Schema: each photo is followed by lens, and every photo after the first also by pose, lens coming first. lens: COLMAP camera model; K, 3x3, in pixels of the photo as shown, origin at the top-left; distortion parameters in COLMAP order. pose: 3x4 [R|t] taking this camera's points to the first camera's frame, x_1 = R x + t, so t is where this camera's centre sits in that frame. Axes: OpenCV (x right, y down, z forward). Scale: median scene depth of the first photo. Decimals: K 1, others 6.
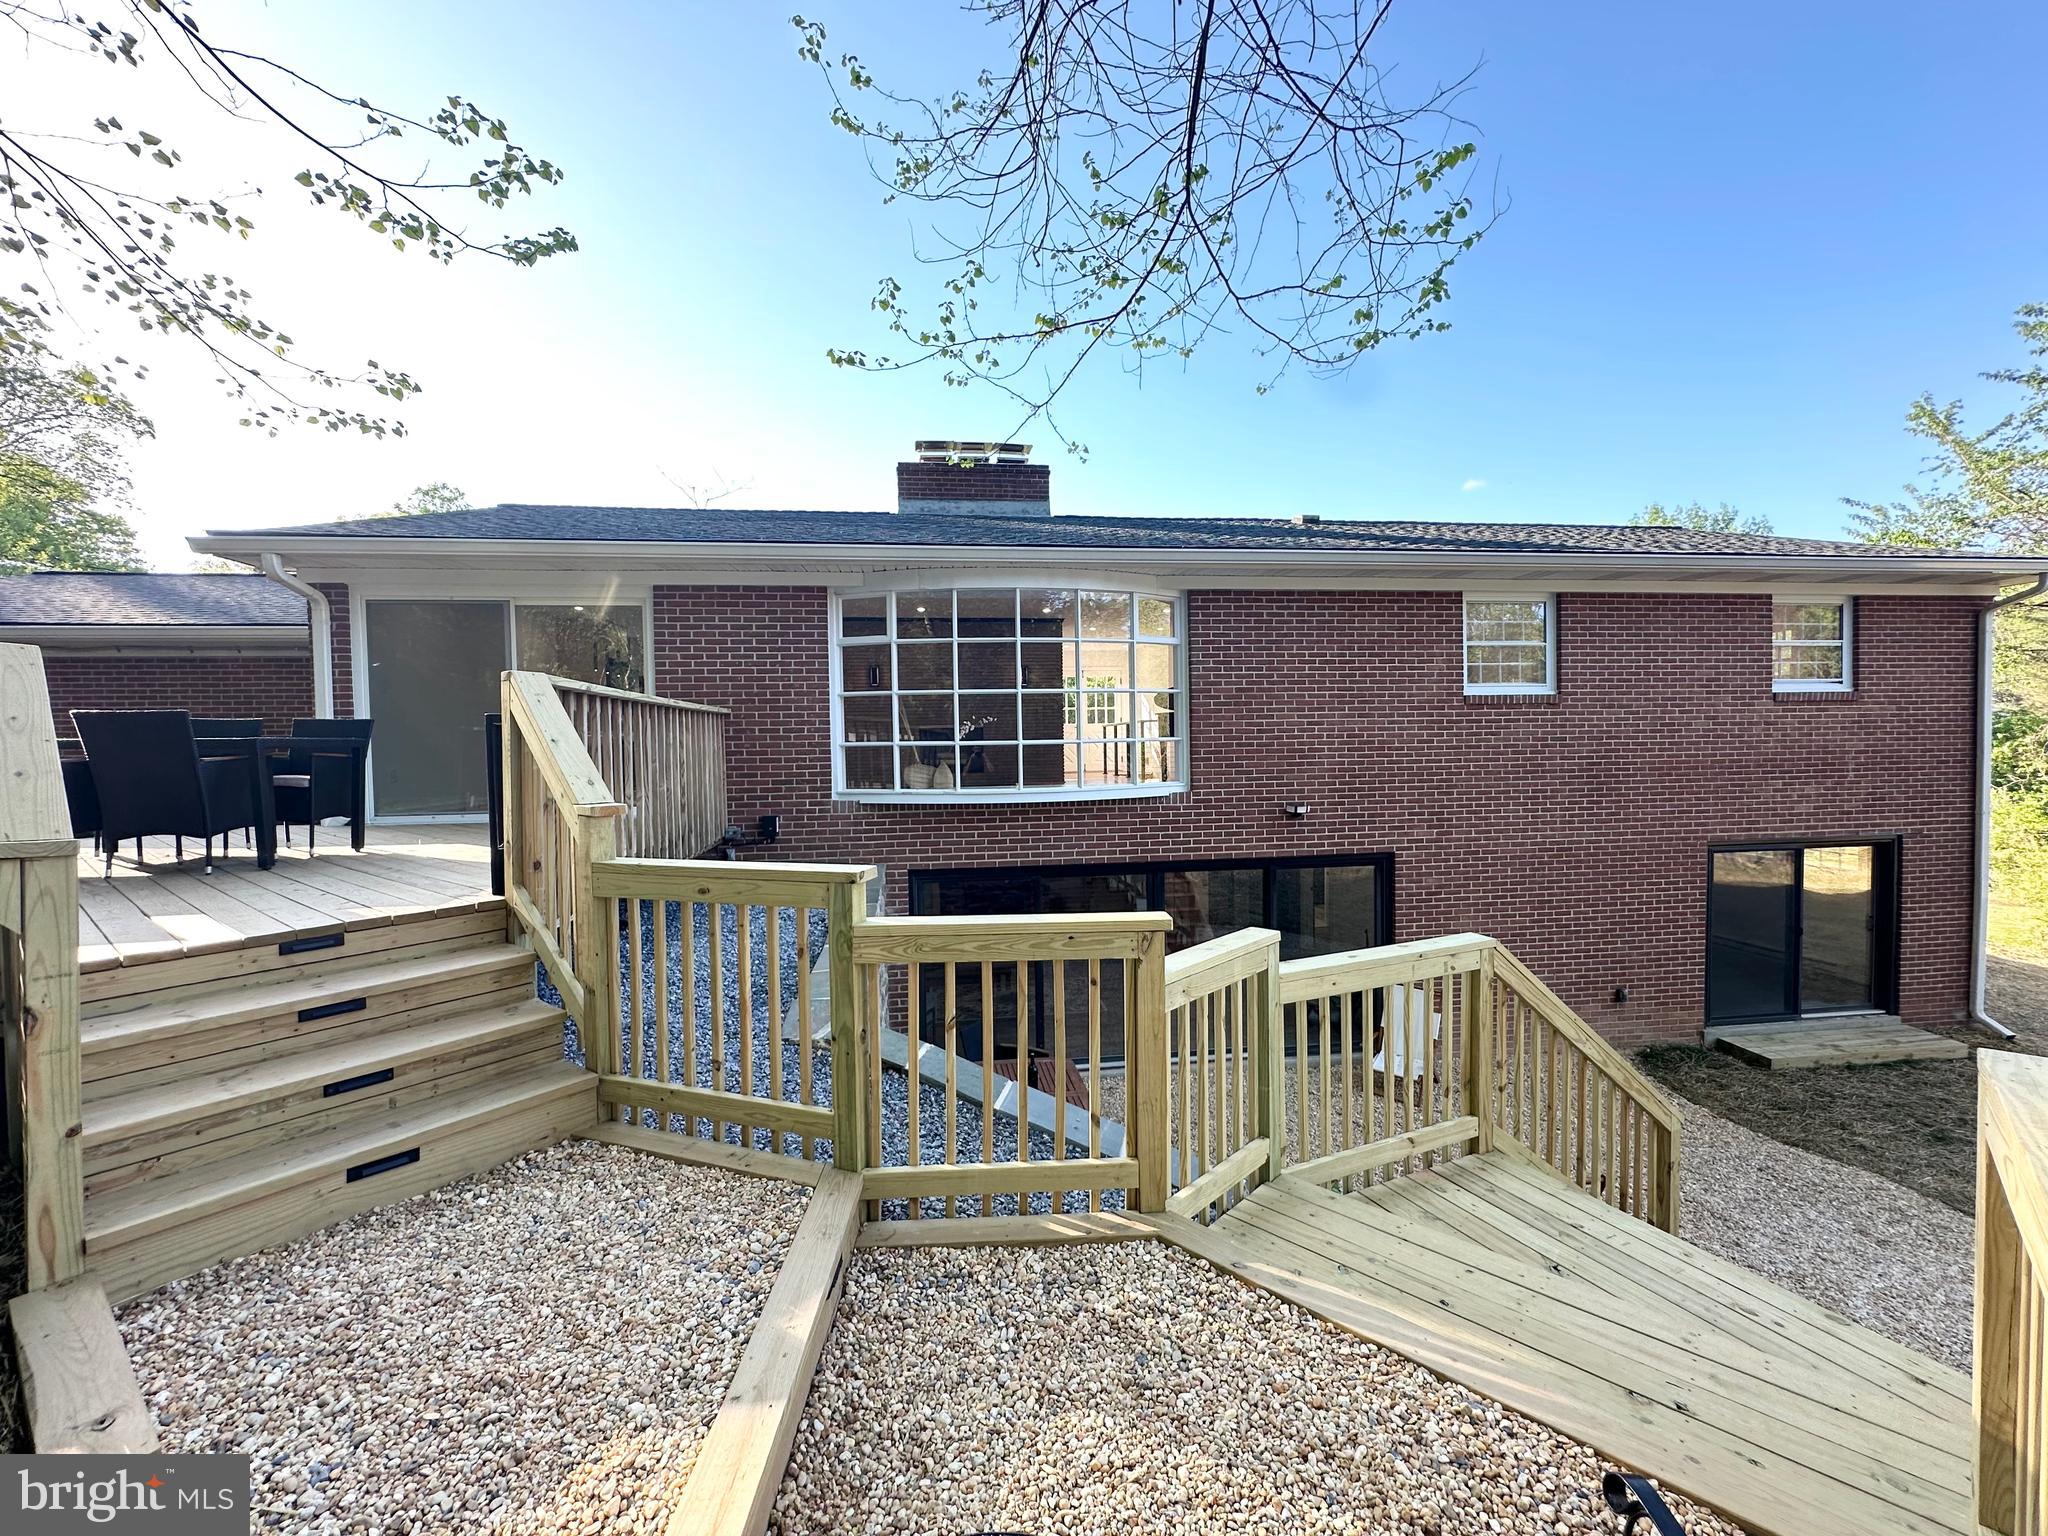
lens RADIAL K [[815.6, 0, 1020.3], [0, 815.6, 770.4], [0, 0, 1]] dist [-0.003403, 0.000499]
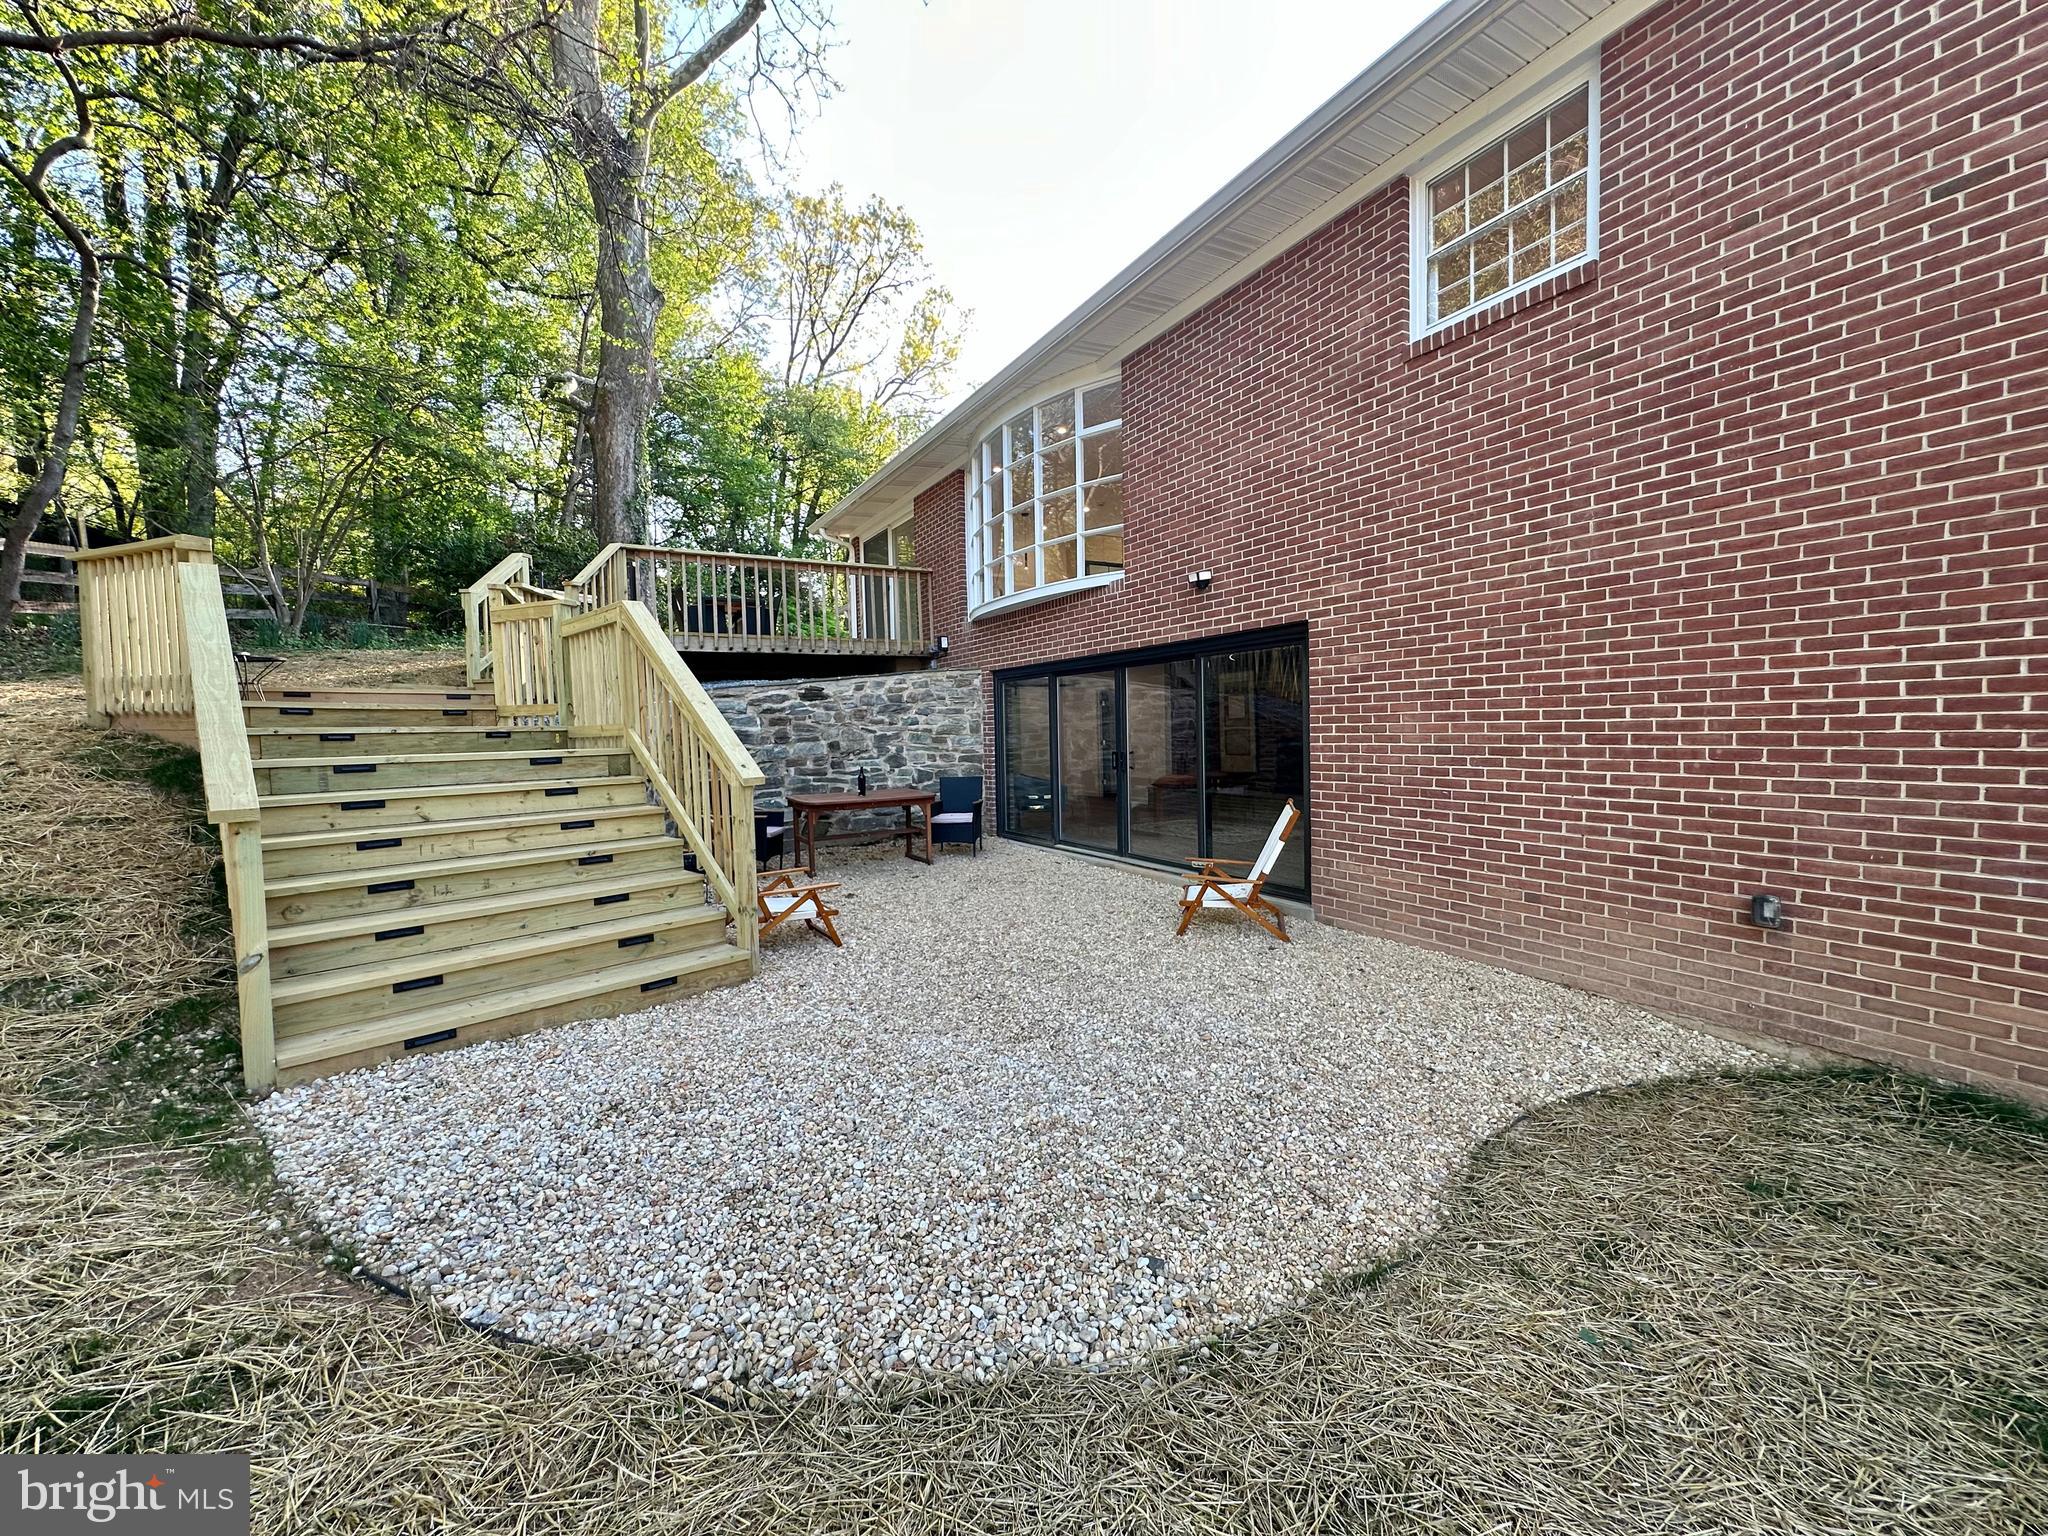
lens RADIAL K [[815.6, 0, 1026.3], [0, 815.6, 770.0], [0, 0, 1]] dist [-0.003403, 0.000499]
pose [[0.387176, 0.054367, -0.920401, 1.095341], [-0.013335, 0.998486, 0.053370, 0.209220], [0.921909, -0.008390, 0.387315, 0.543160]]
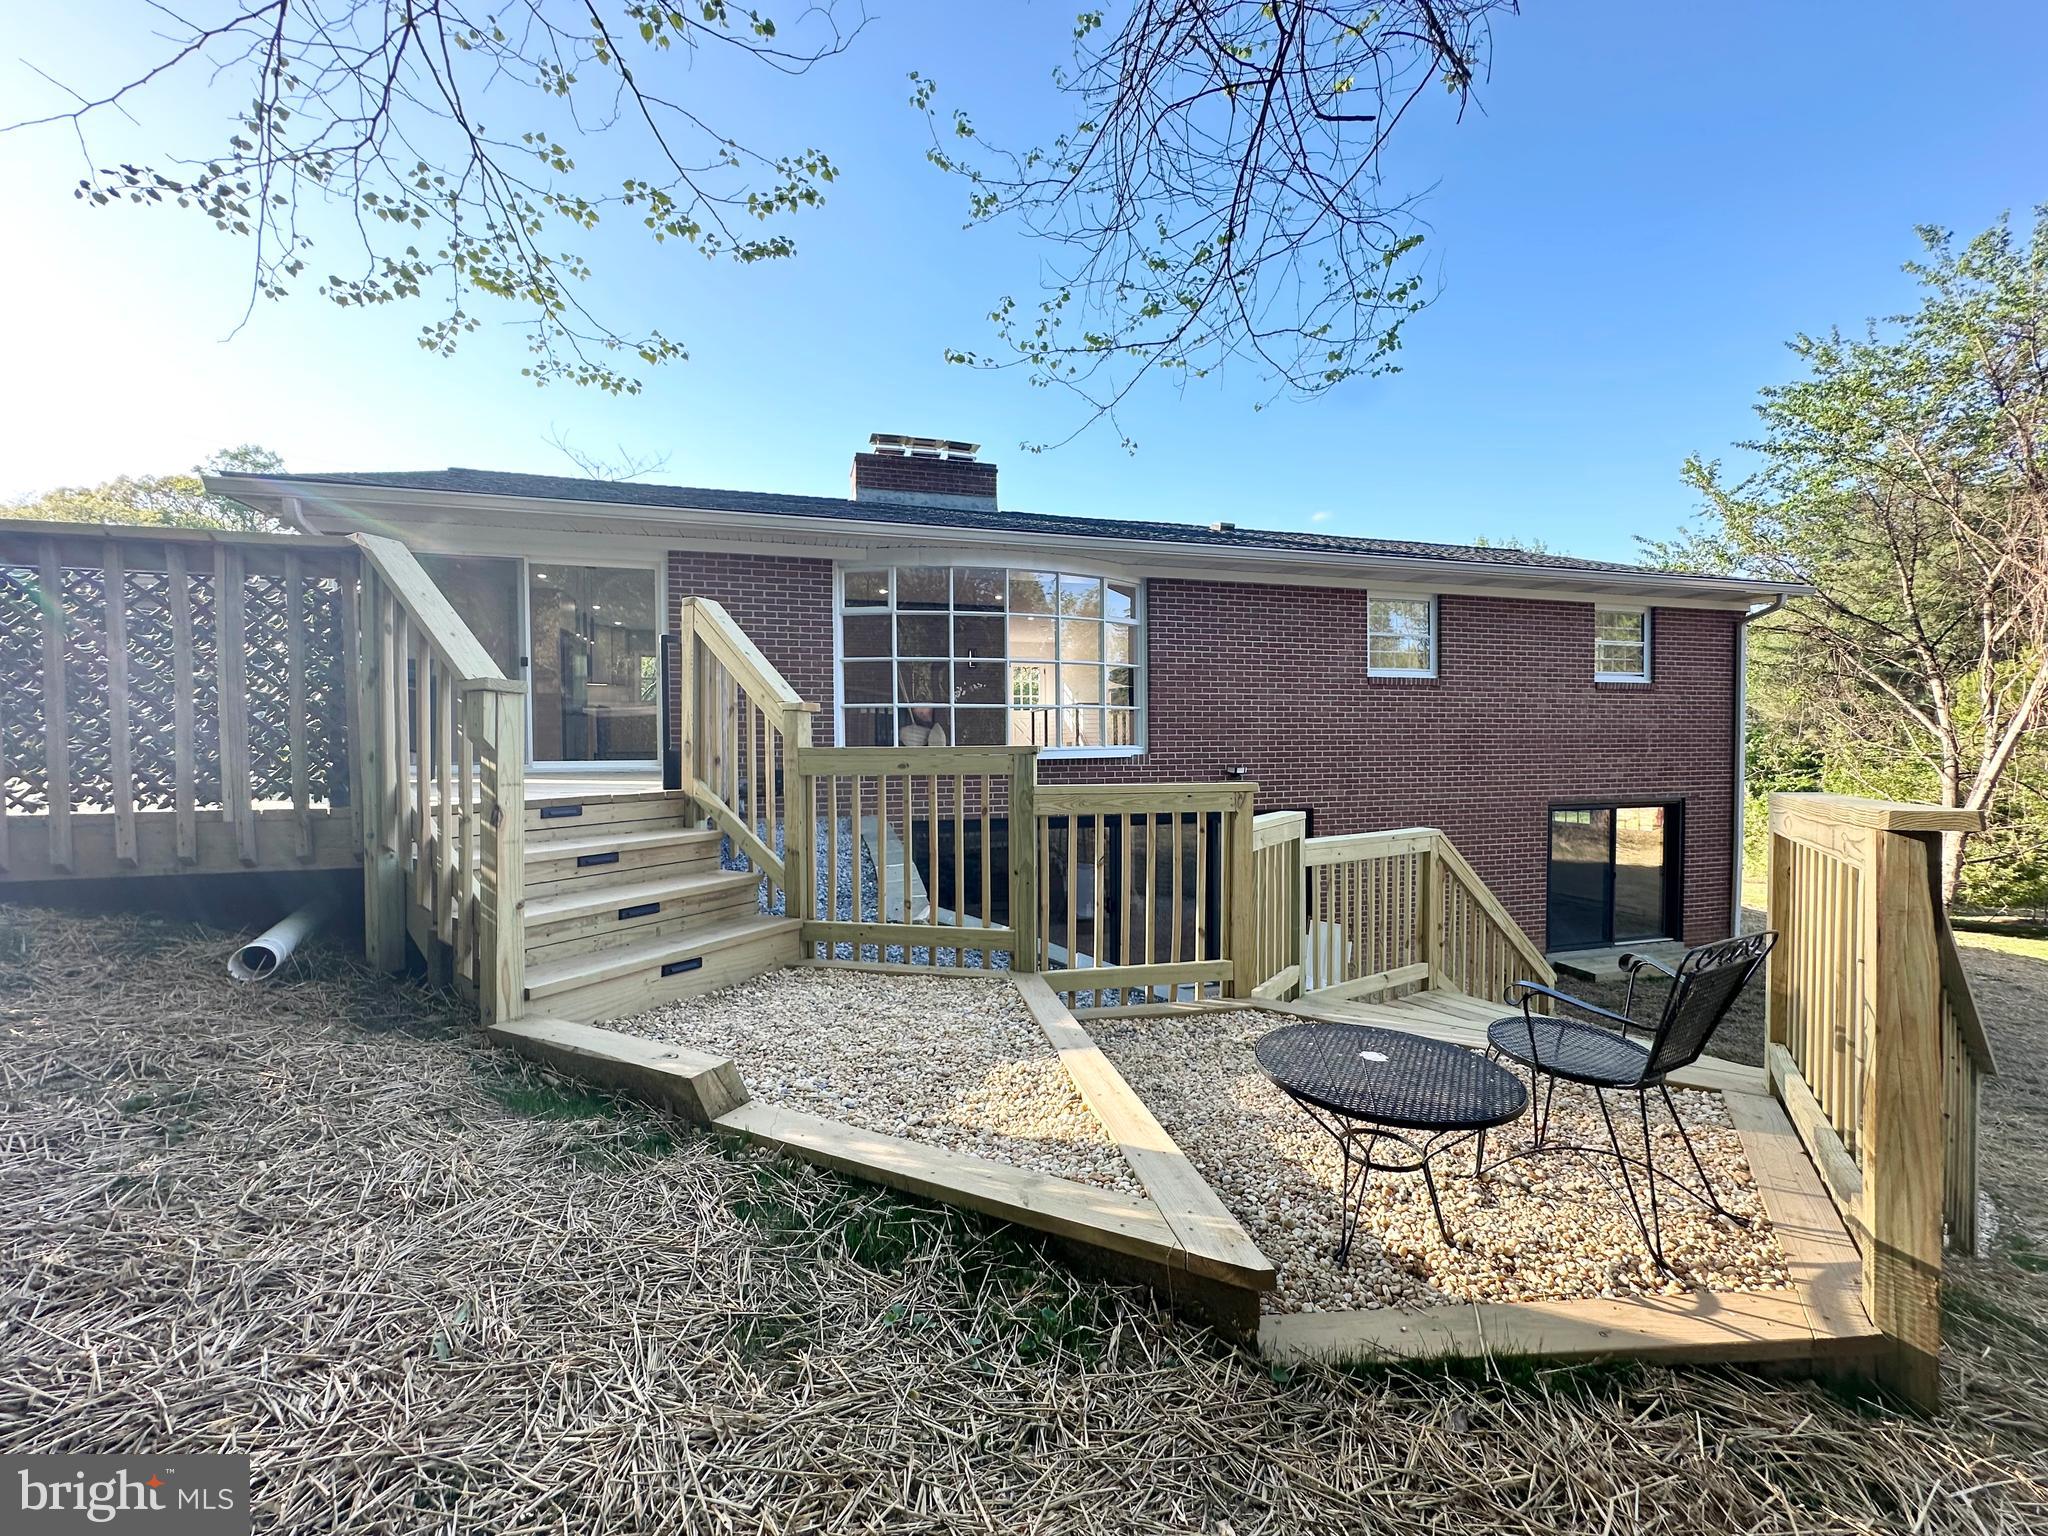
lens RADIAL K [[815.6, 0, 1021.0], [0, 815.6, 770.0], [0, 0, 1]] dist [-0.003403, 0.000499]
pose [[0.988394, 0.006194, 0.151784, -0.147310], [-0.005086, 0.999958, -0.007690, 0.060301], [-0.151825, 0.006828, 0.988384, -0.107511]]
